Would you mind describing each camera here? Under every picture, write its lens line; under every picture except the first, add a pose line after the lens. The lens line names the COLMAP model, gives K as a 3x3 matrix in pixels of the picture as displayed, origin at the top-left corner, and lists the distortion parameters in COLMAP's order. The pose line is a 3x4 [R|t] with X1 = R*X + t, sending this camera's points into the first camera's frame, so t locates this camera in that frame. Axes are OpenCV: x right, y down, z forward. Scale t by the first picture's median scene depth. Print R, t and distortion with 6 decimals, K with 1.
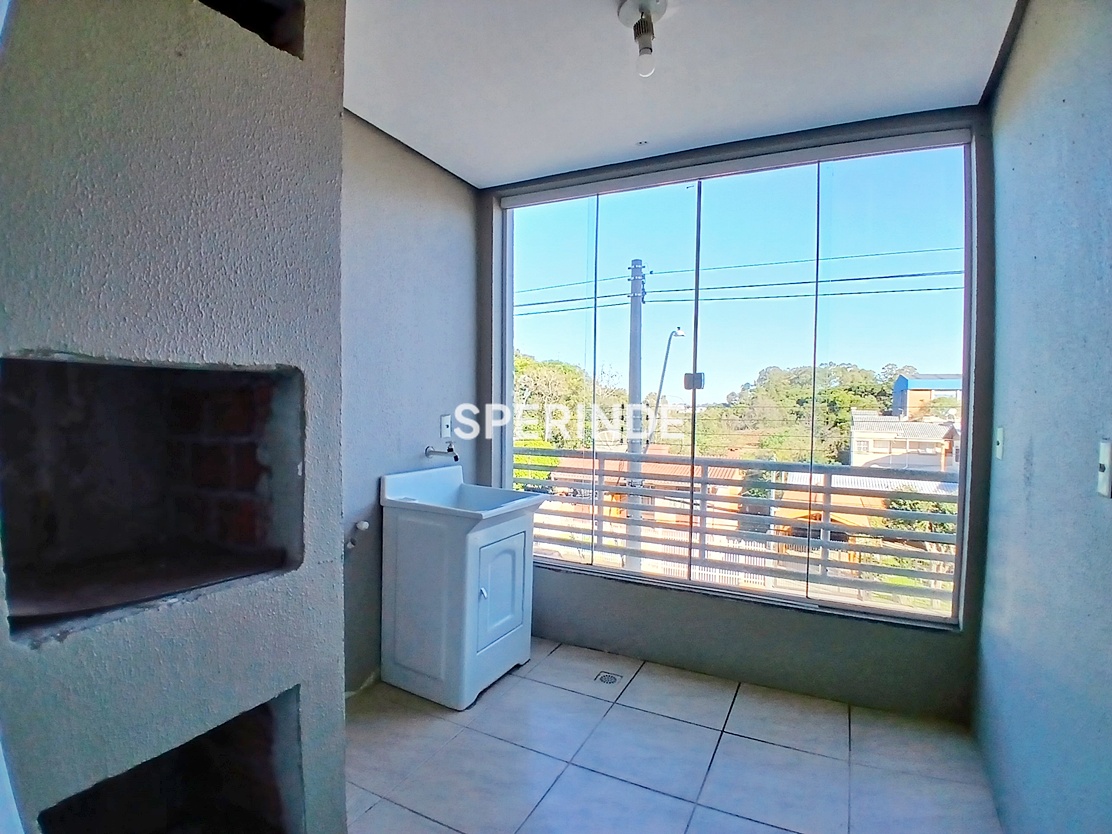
lens RADIAL K [[546.4, 0, 552.1], [0, 546.4, 419.9], [0, 0, 1]] dist [0.003879, -0.043383]
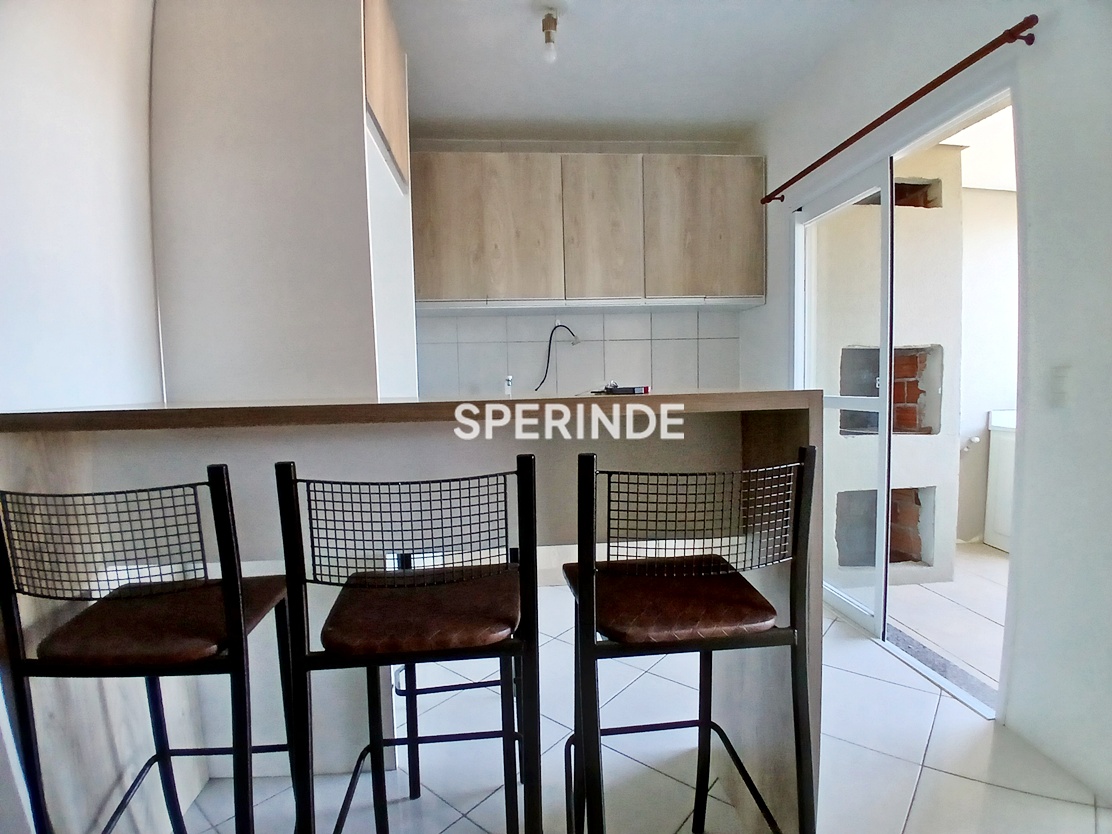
lens RADIAL K [[546.4, 0, 552.1], [0, 546.4, 419.9], [0, 0, 1]] dist [0.003879, -0.043383]
pose [[0.517220, 0.034303, -0.855165, 0.587996], [-0.006287, 0.999322, 0.036282, 0.133995], [0.855829, -0.013389, 0.517085, -1.436074]]
